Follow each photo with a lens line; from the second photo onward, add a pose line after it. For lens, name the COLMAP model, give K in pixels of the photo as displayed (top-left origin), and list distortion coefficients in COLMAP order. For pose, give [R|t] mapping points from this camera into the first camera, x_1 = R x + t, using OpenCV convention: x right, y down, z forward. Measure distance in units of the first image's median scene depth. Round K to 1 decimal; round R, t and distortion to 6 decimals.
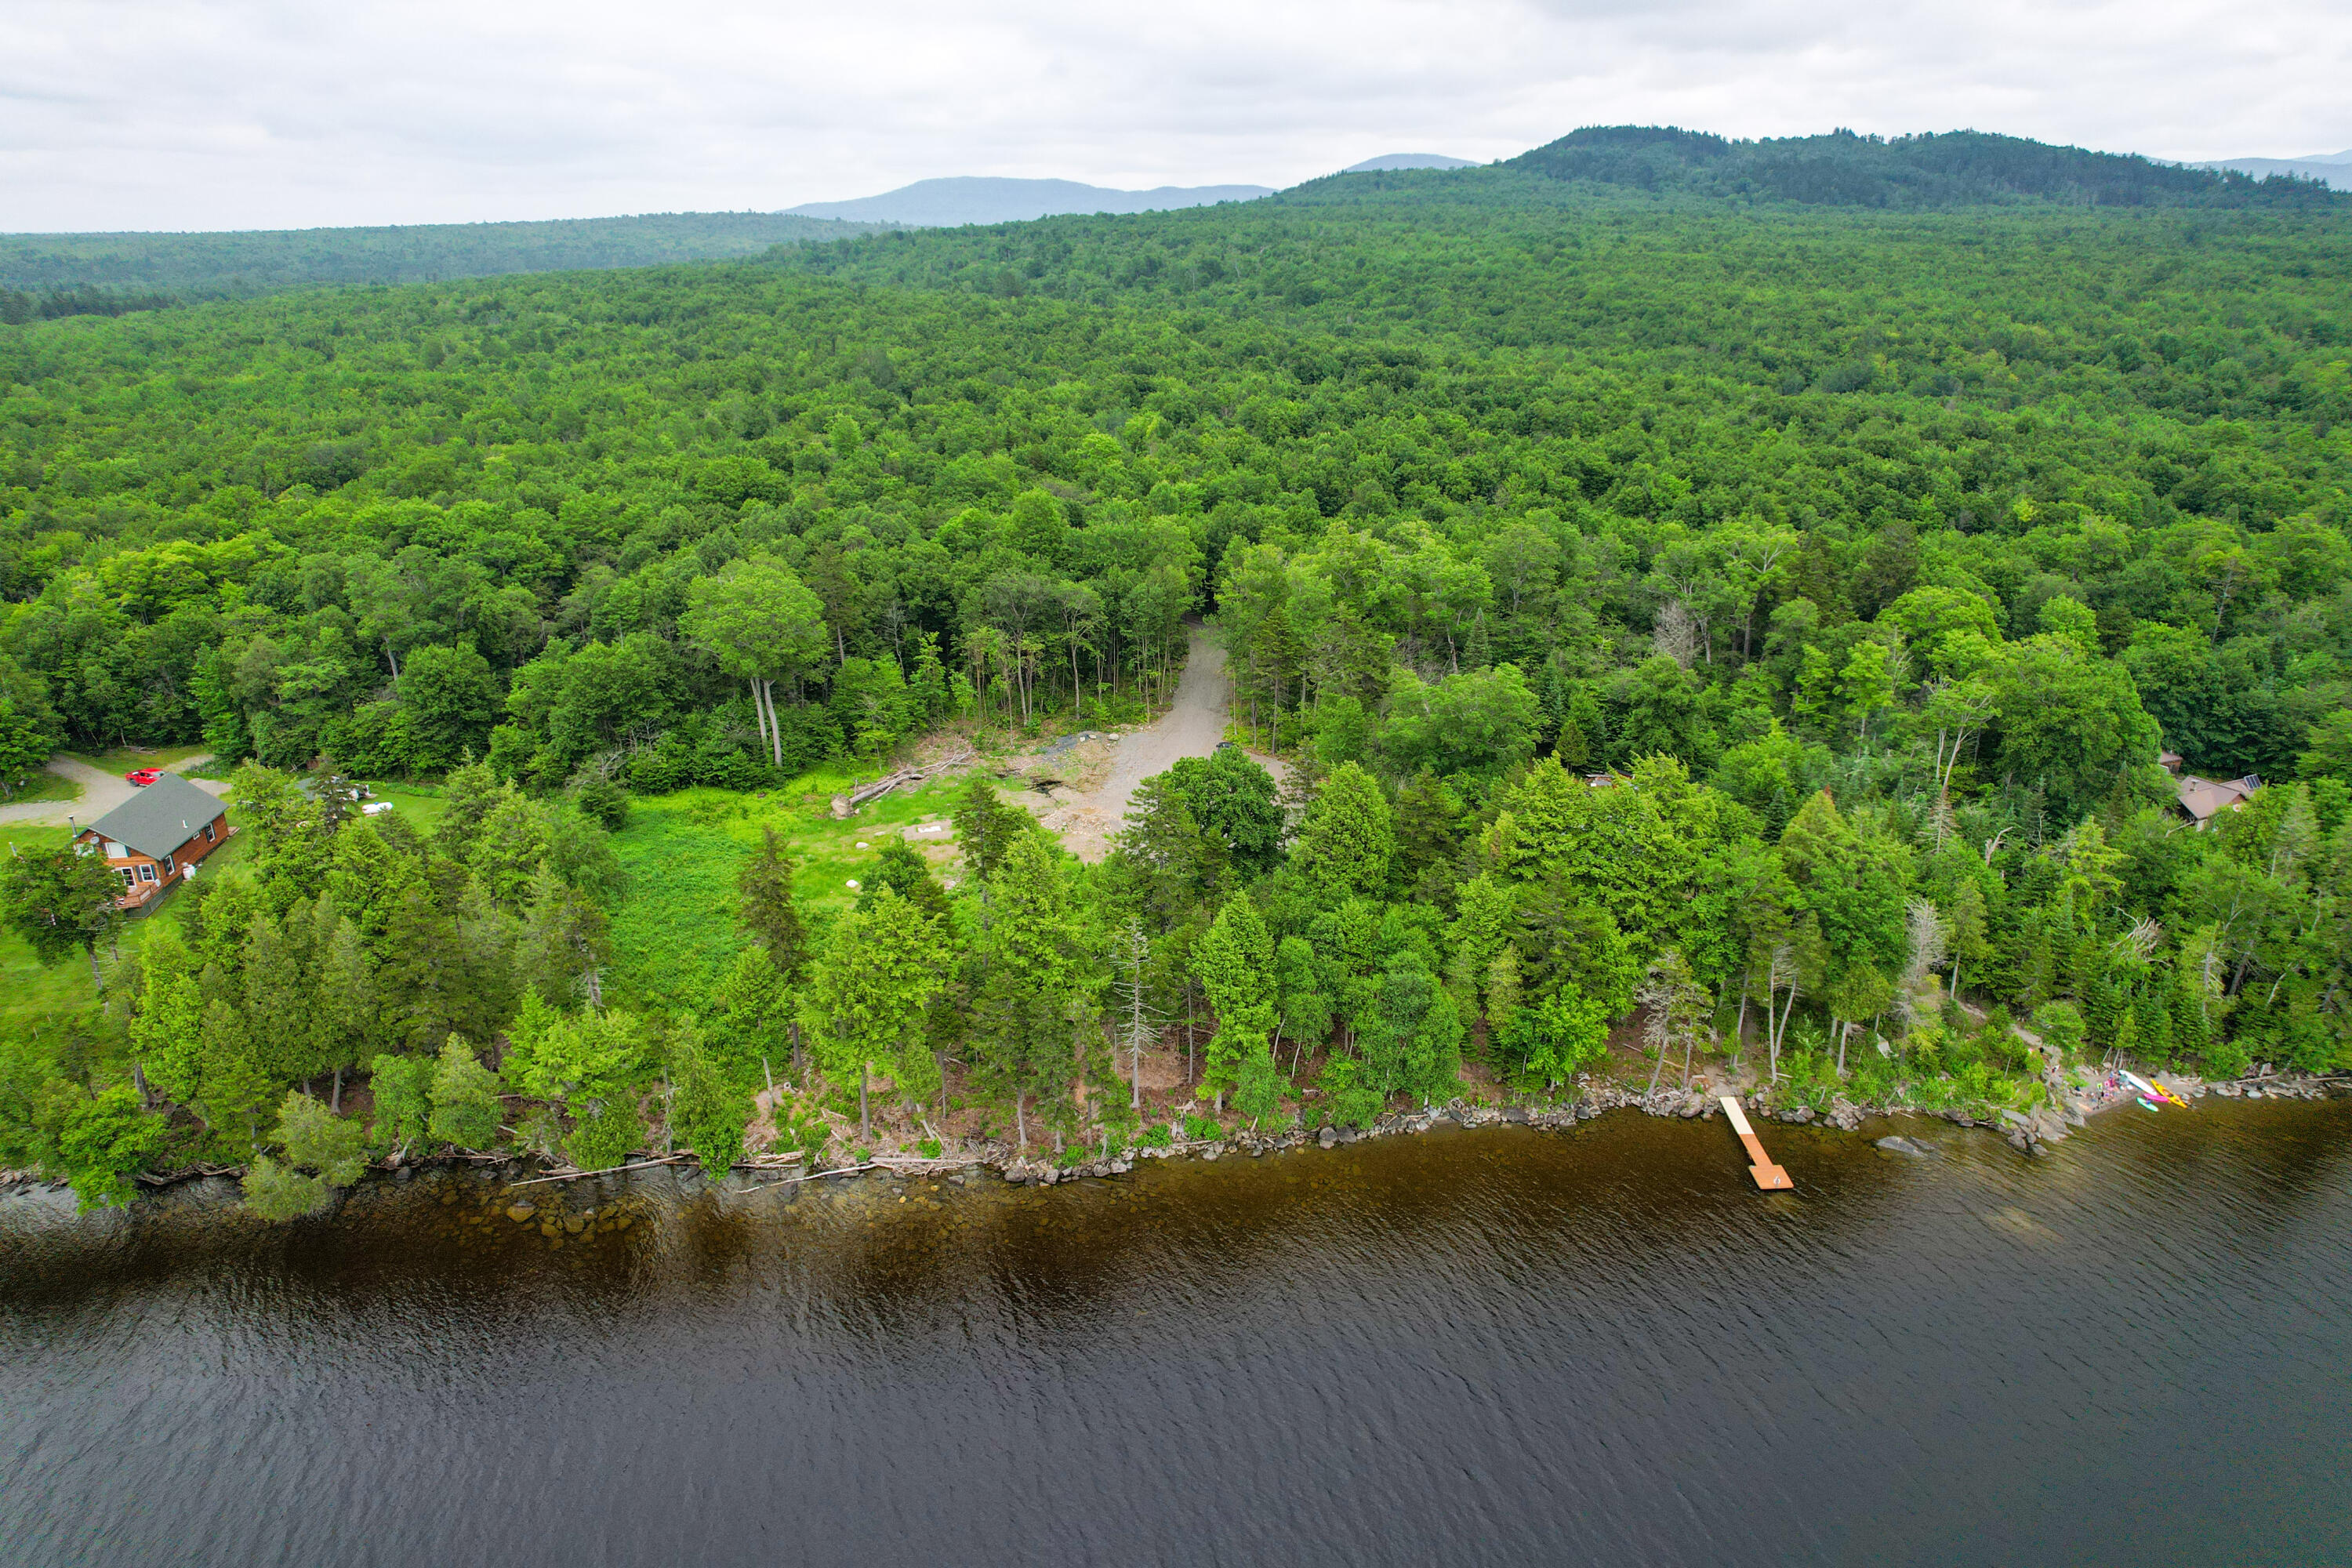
lens RADIAL K [[1488.6, 0, 1176.0], [0, 1488.6, 784.0], [0, 0, 1]] dist [-0.070395, 0.063837]
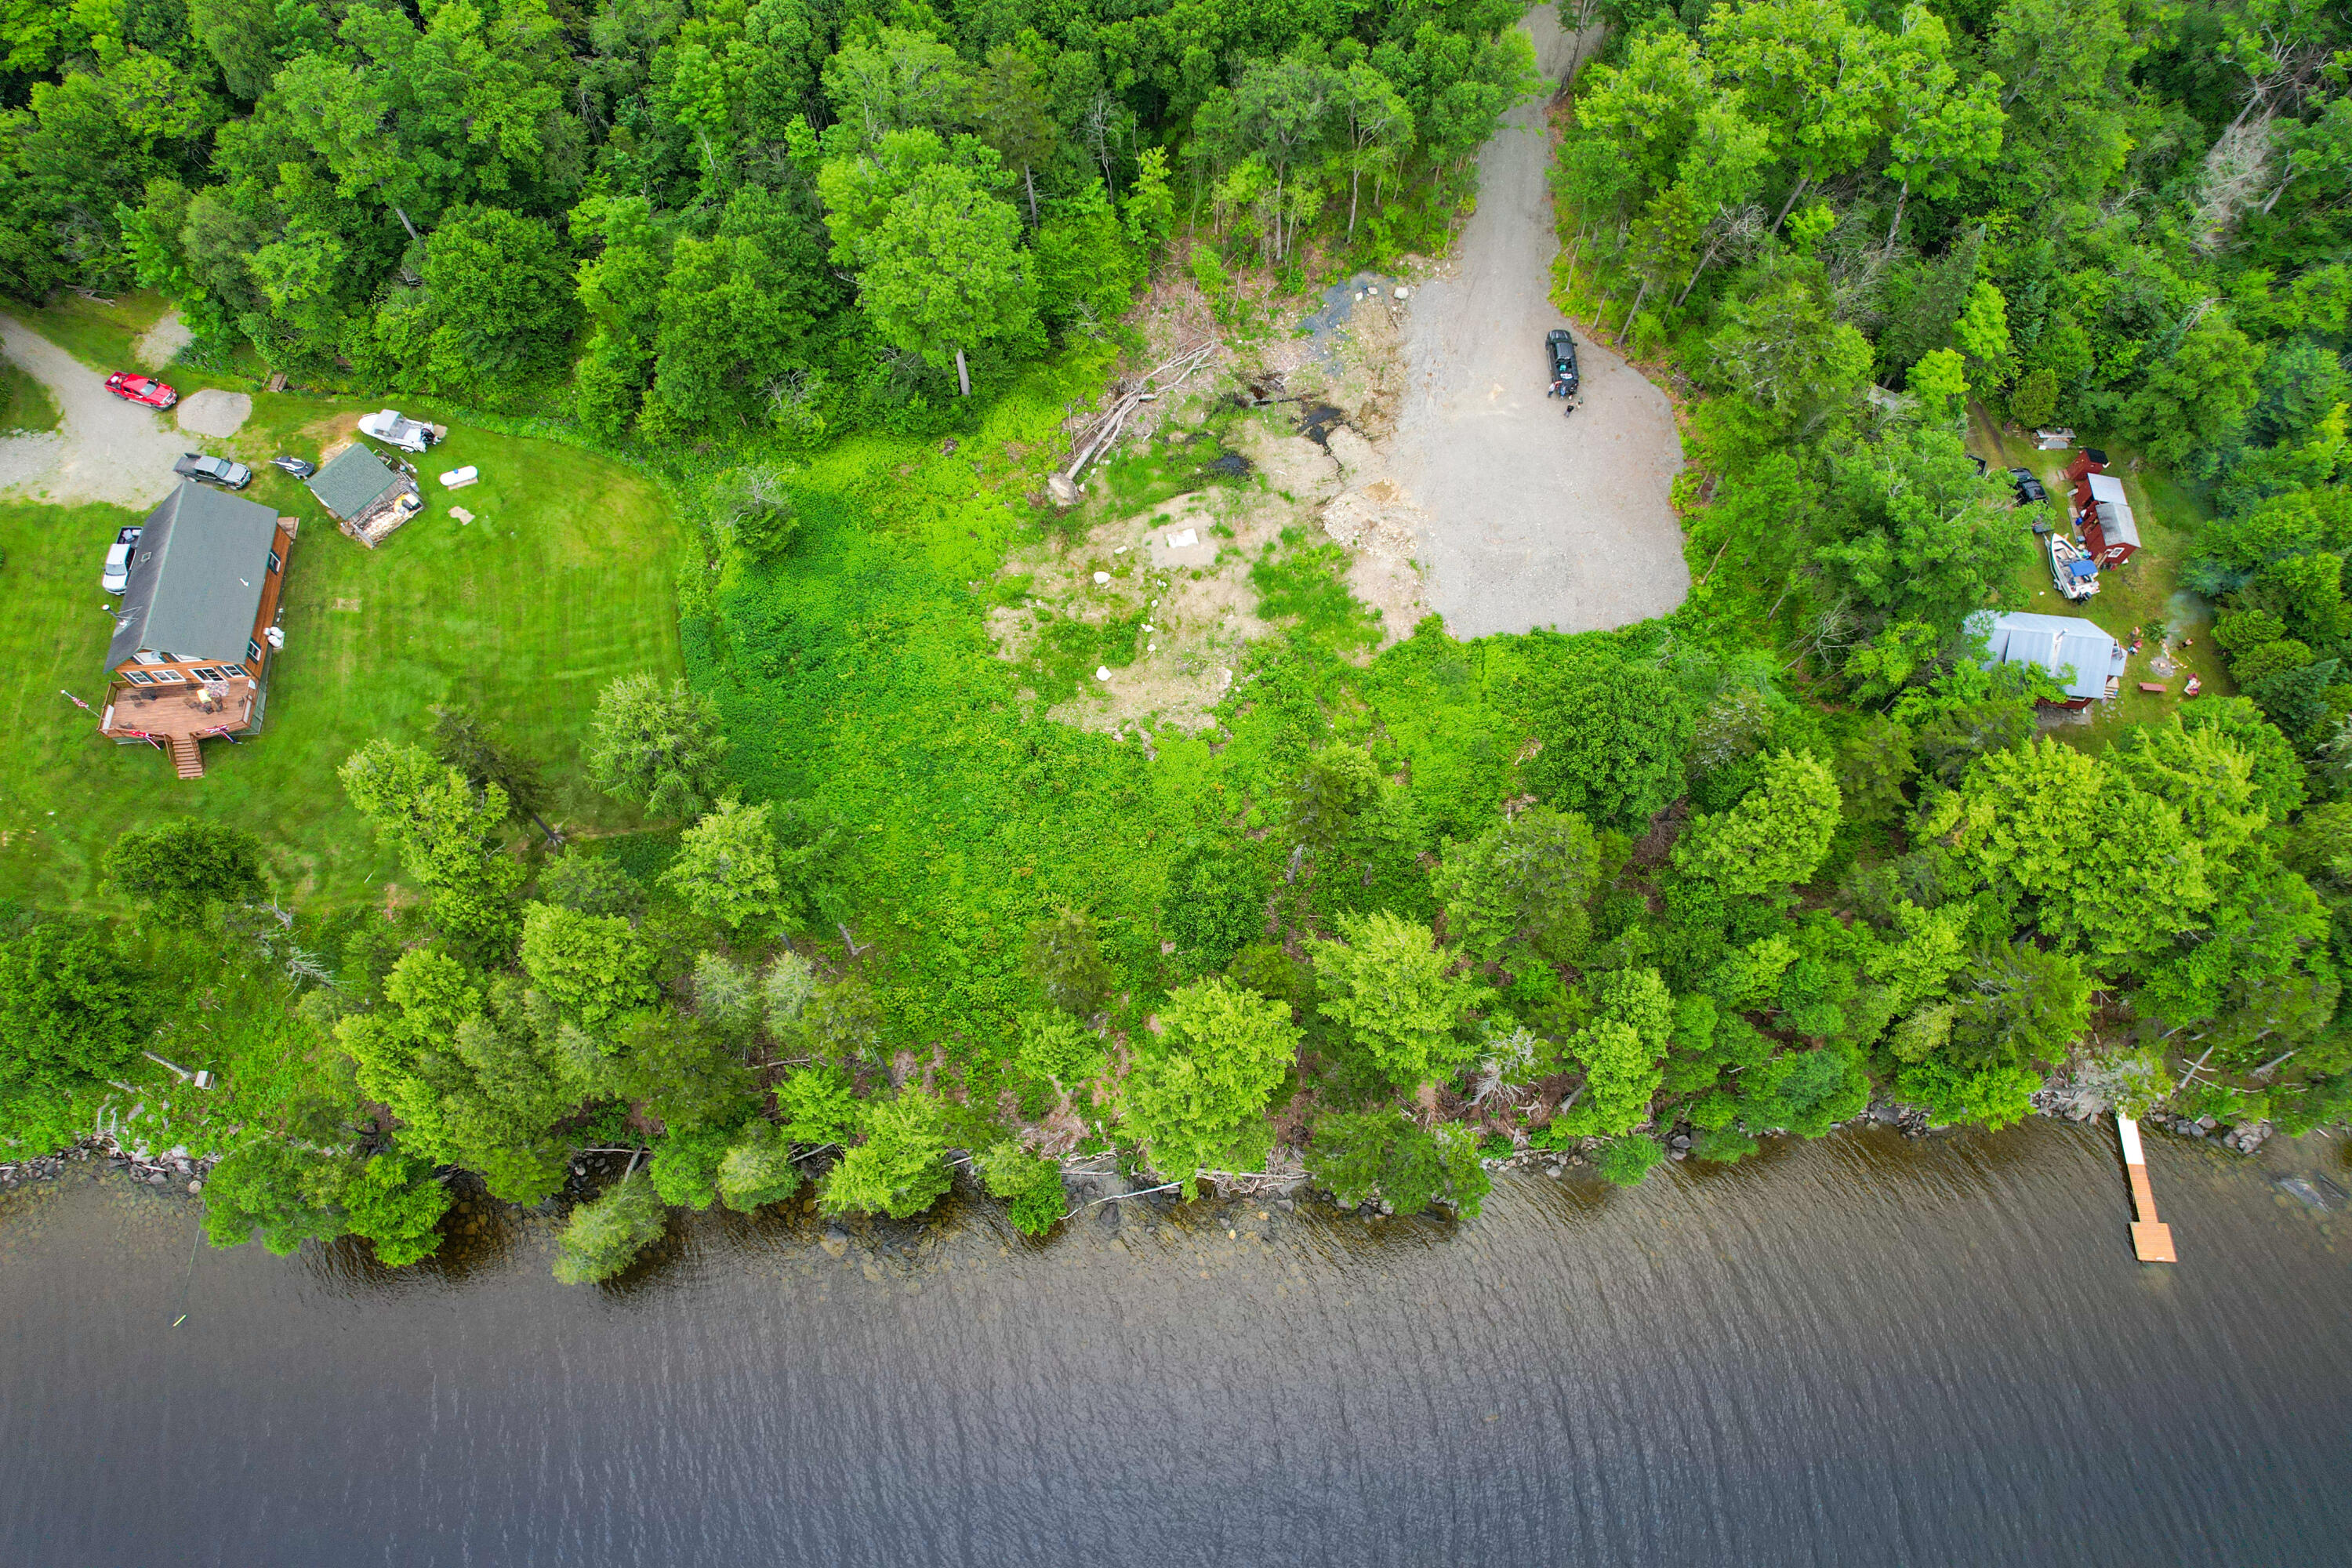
lens RADIAL K [[1488.6, 0, 1176.0], [0, 1488.6, 784.0], [0, 0, 1]] dist [-0.070395, 0.063837]
pose [[0.999020, 0.040547, -0.017761, -0.145083], [-0.017530, 0.730805, 0.682362, -0.389057], [0.040647, -0.681381, 0.730799, 0.335955]]
